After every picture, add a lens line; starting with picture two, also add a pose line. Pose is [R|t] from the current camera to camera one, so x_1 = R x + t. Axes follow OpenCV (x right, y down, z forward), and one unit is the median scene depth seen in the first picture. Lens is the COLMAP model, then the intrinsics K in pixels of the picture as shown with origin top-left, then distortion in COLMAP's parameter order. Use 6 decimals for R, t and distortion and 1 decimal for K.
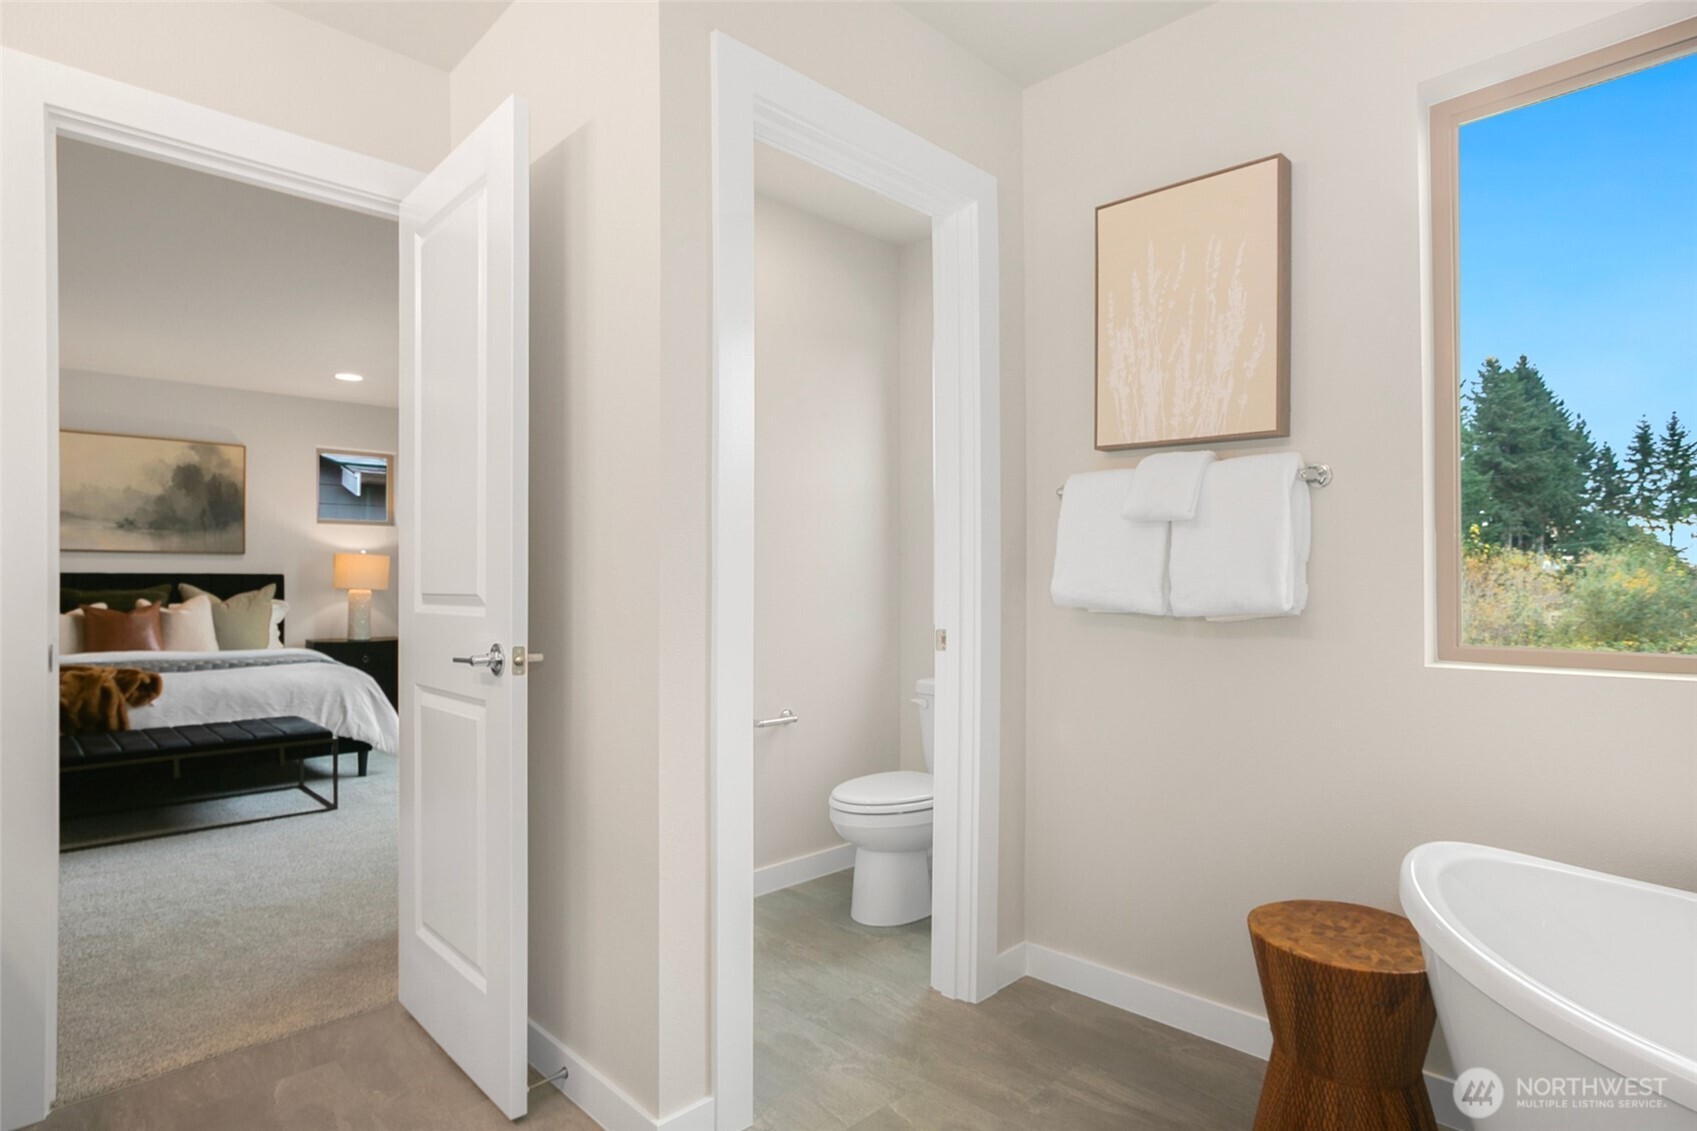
lens RADIAL K [[874.4, 0, 836.7], [0, 874.4, 567.8], [0, 0, 1]] dist [-0.000540, 0.000060]
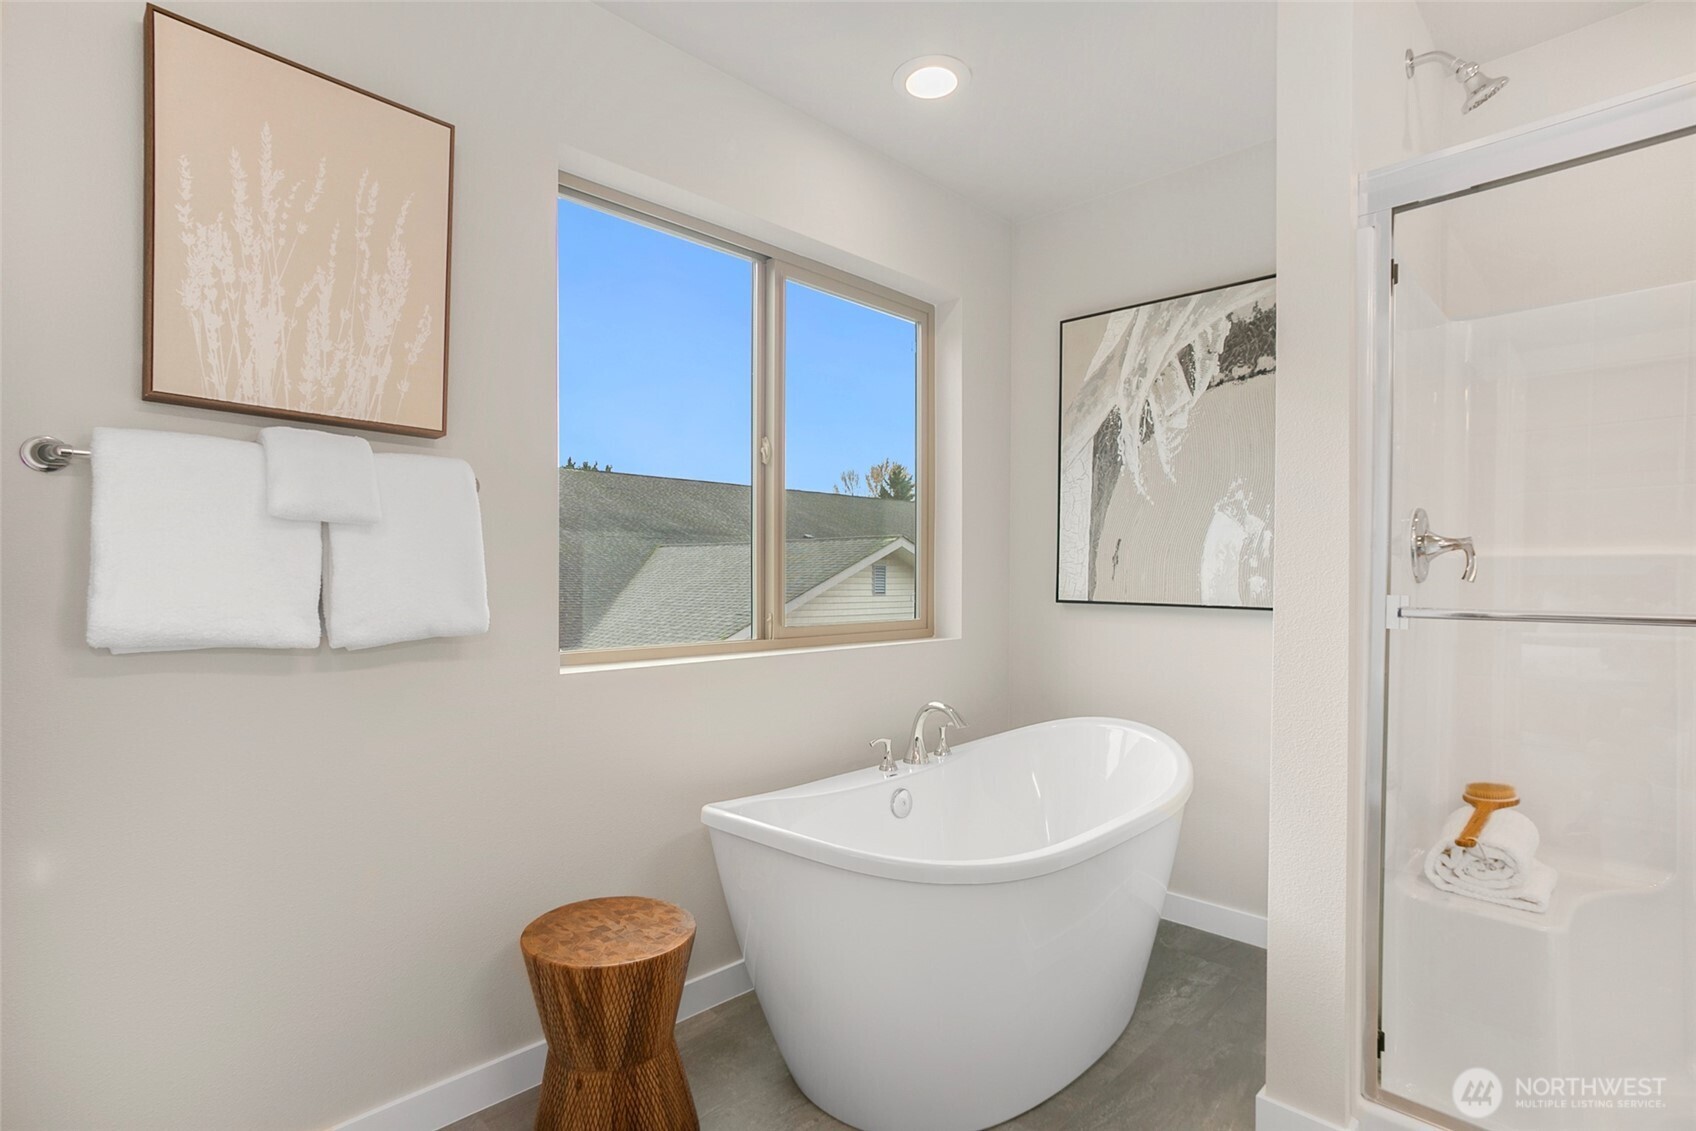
lens RADIAL K [[849.4, 0, 840.5], [0, 849.4, 581.8], [0, 0, 1]] dist [-0.026598, 0.019223]
pose [[0.001936, -0.012737, 0.999917, -0.338147], [-0.020732, 0.999703, 0.012775, -0.020812], [-0.999783, -0.020756, 0.001671, 0.543546]]
